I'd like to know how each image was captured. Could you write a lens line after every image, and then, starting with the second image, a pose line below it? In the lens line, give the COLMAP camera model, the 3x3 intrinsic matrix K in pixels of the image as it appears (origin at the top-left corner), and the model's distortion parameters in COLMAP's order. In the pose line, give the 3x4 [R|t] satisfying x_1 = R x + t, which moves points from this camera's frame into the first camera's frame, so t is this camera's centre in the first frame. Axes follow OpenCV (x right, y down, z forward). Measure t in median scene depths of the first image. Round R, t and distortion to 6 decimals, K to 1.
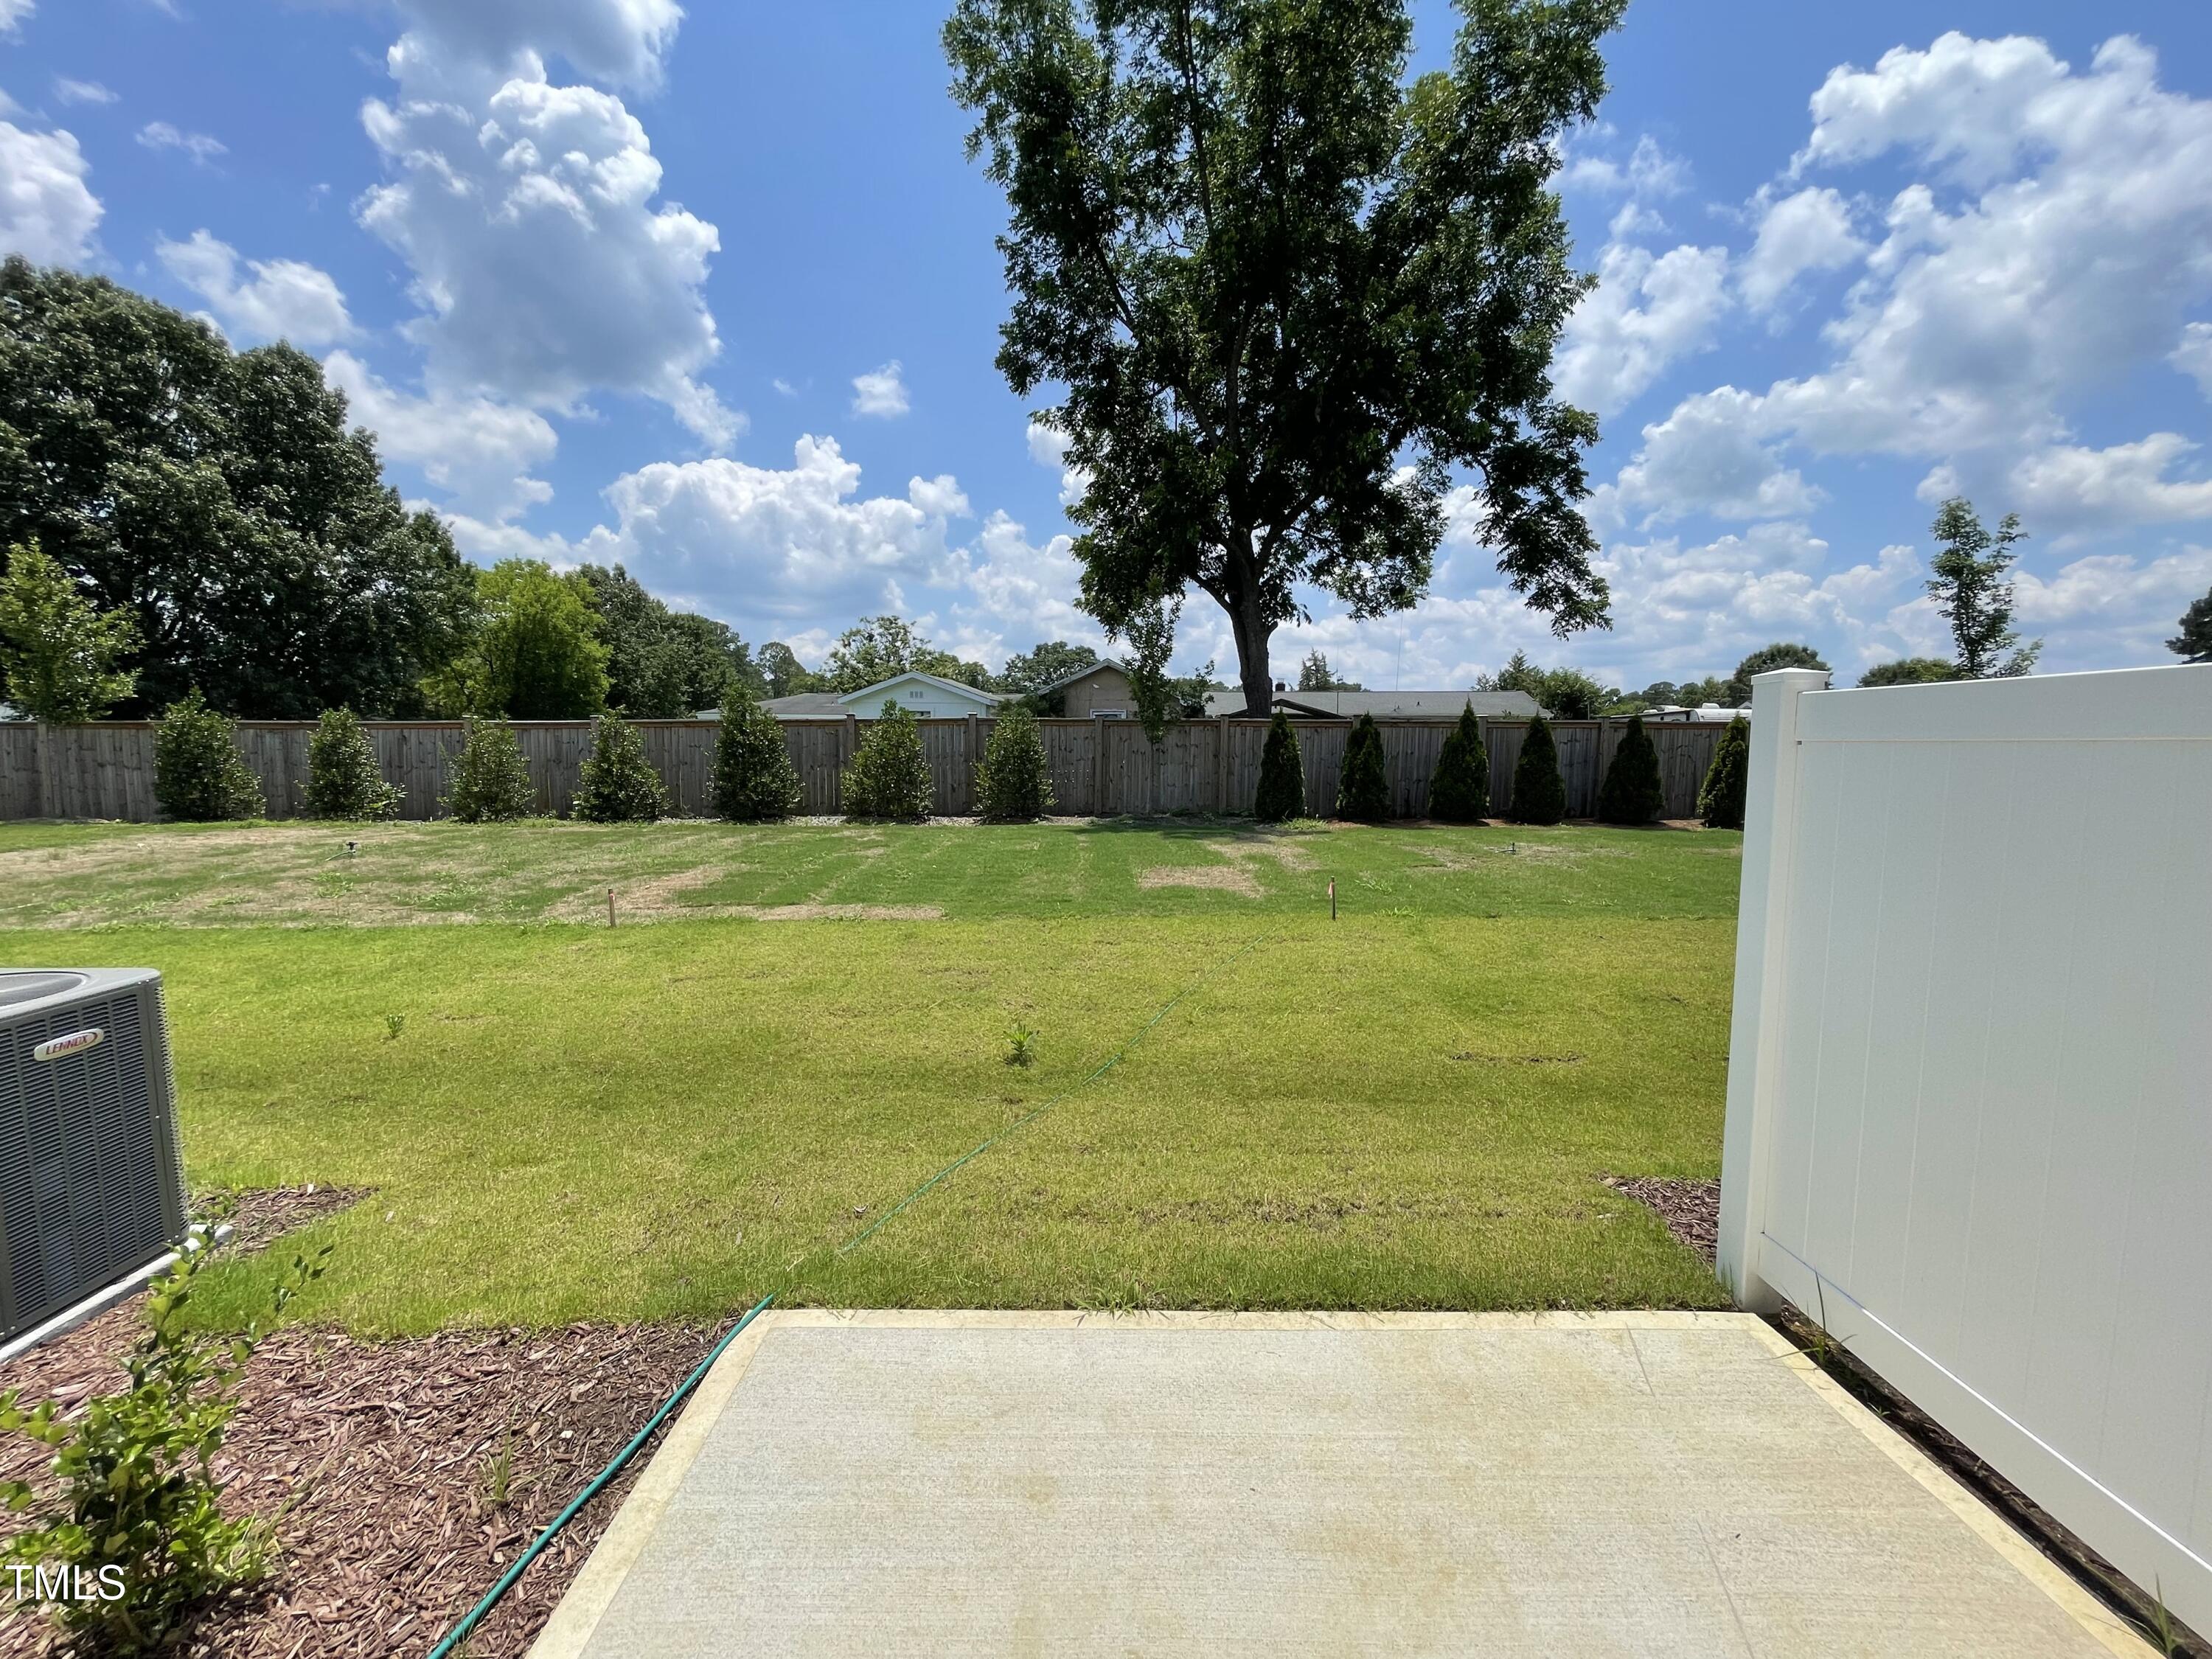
lens RADIAL K [[894.4, 0, 1103.8], [0, 894.4, 830.9], [0, 0, 1]] dist [-0.002340, 0.001664]
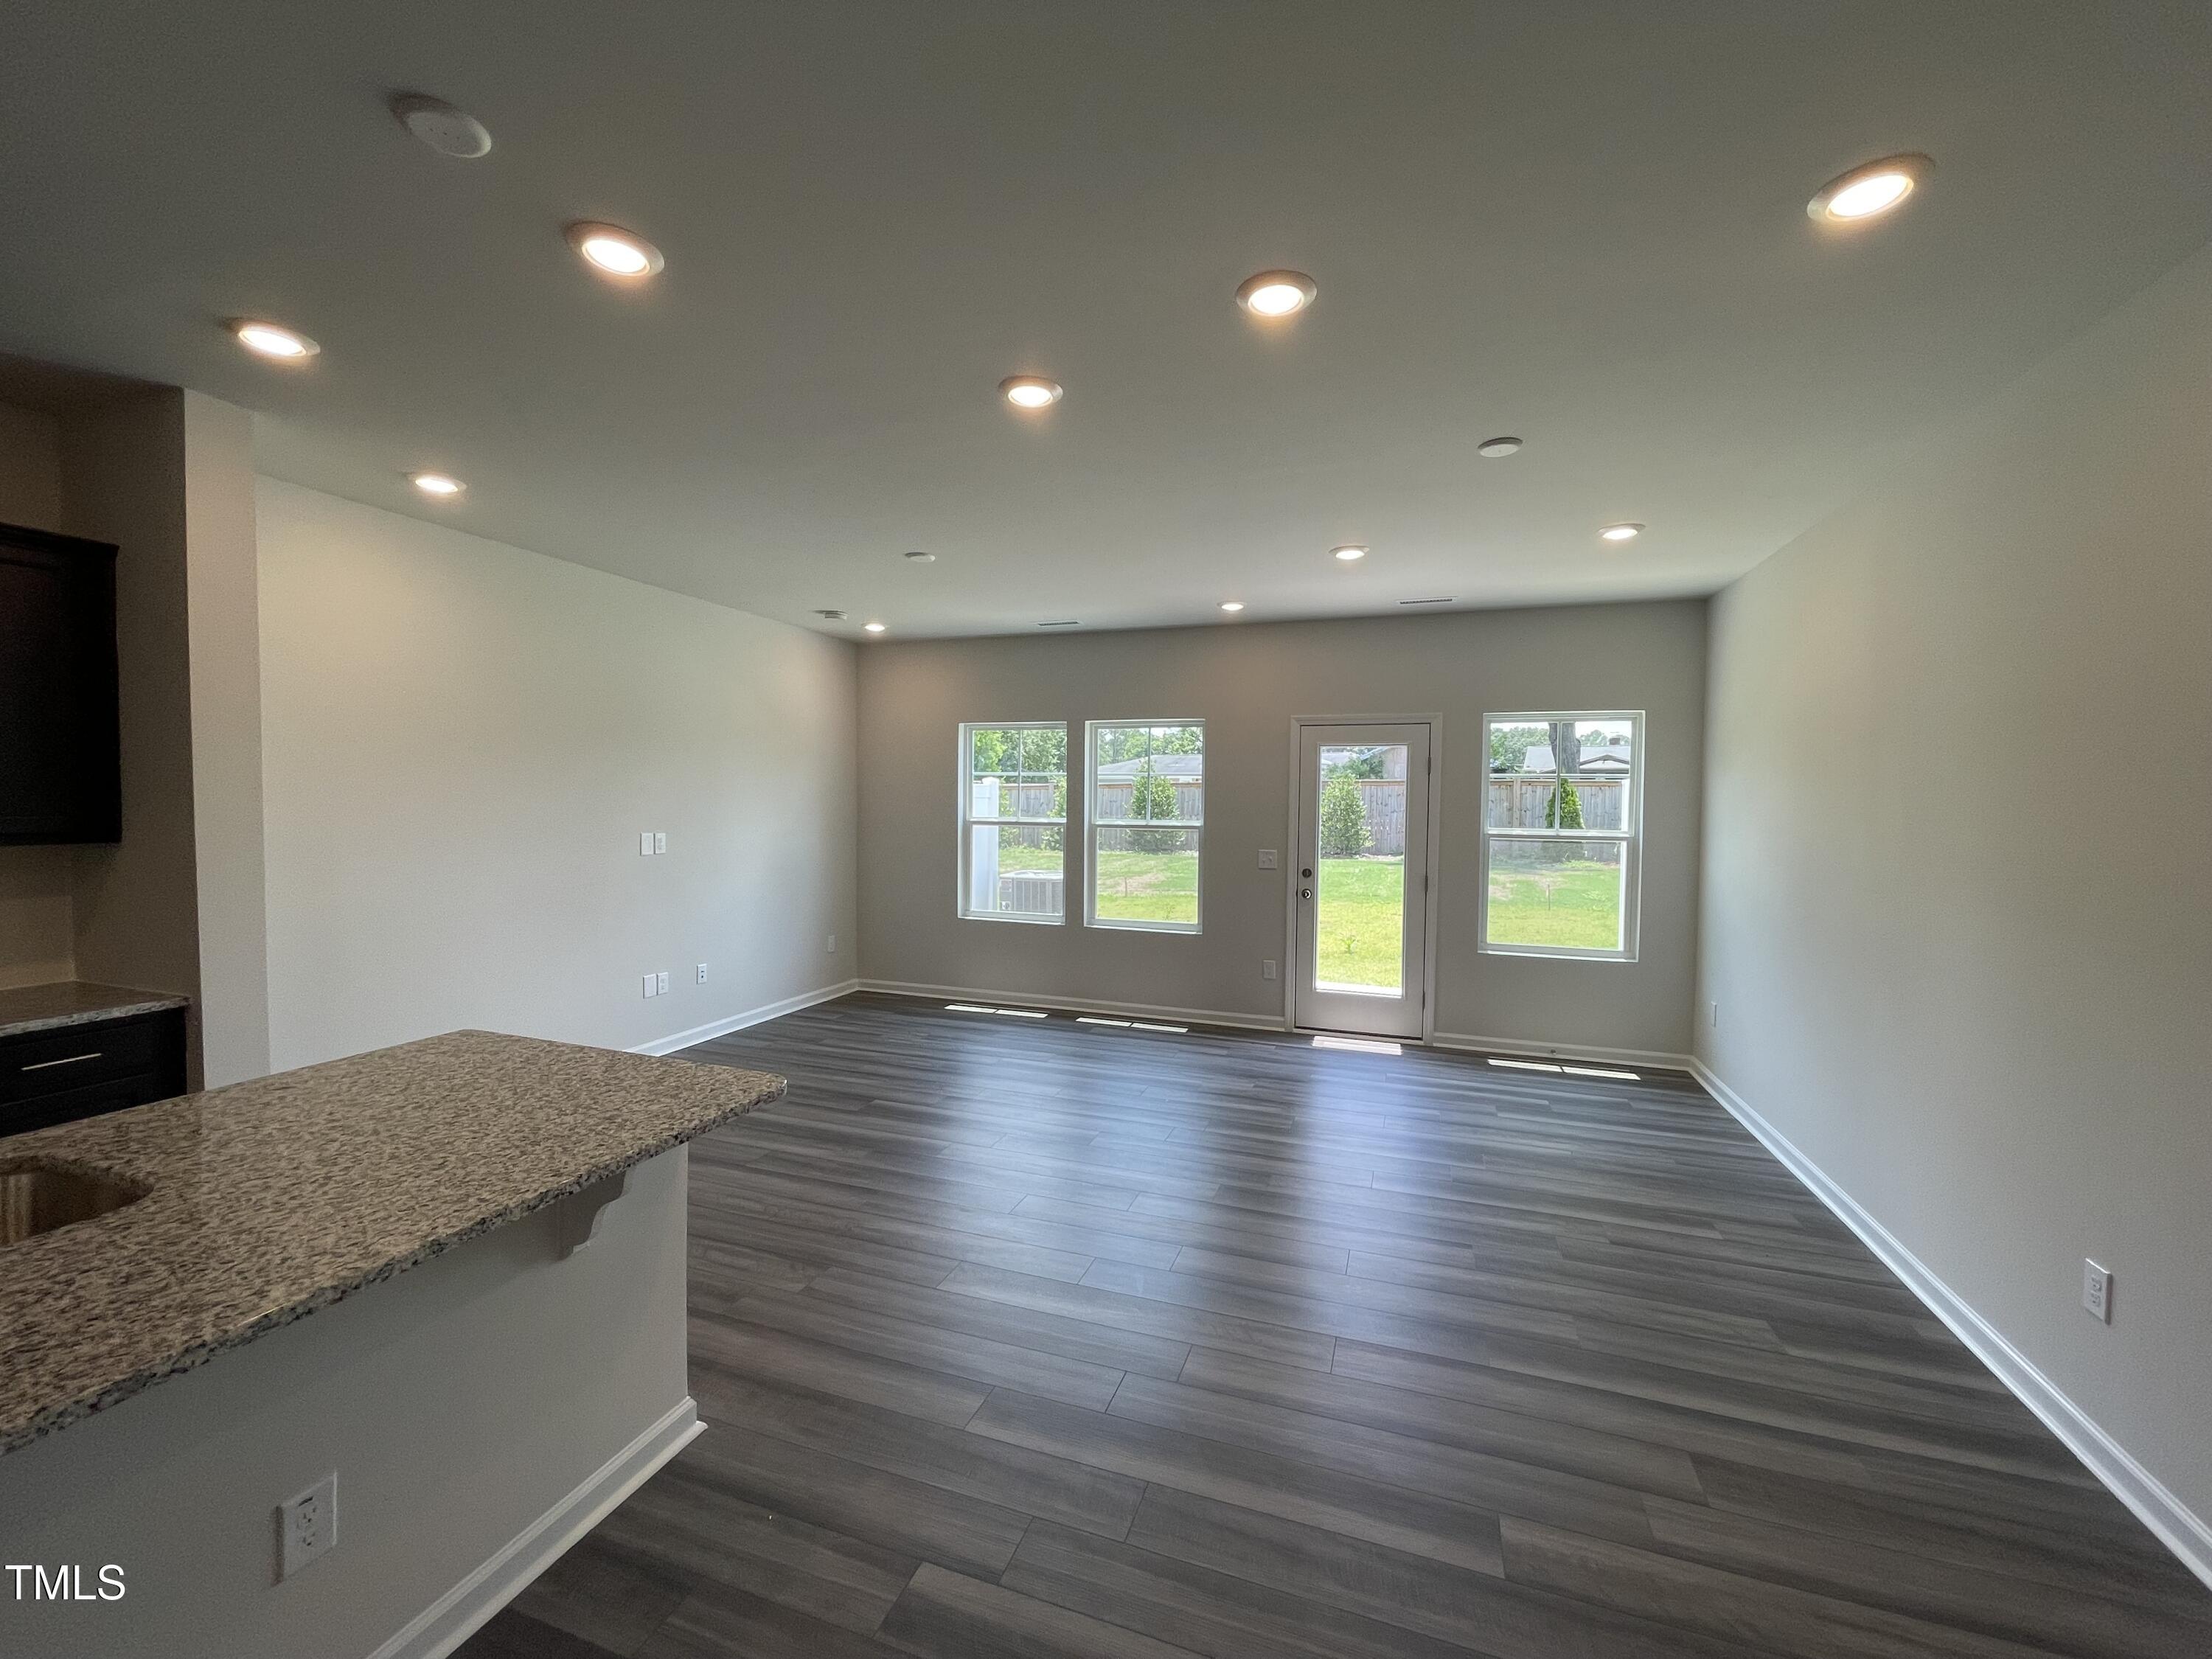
lens RADIAL K [[894.4, 0, 1088.0], [0, 894.4, 816.2], [0, 0, 1]] dist [-0.002340, 0.001664]
pose [[0.933524, 0.008599, -0.358412, 0.025432], [-0.035663, 0.996981, -0.068970, 0.032348], [0.356737, 0.077168, 0.931012, -0.370142]]
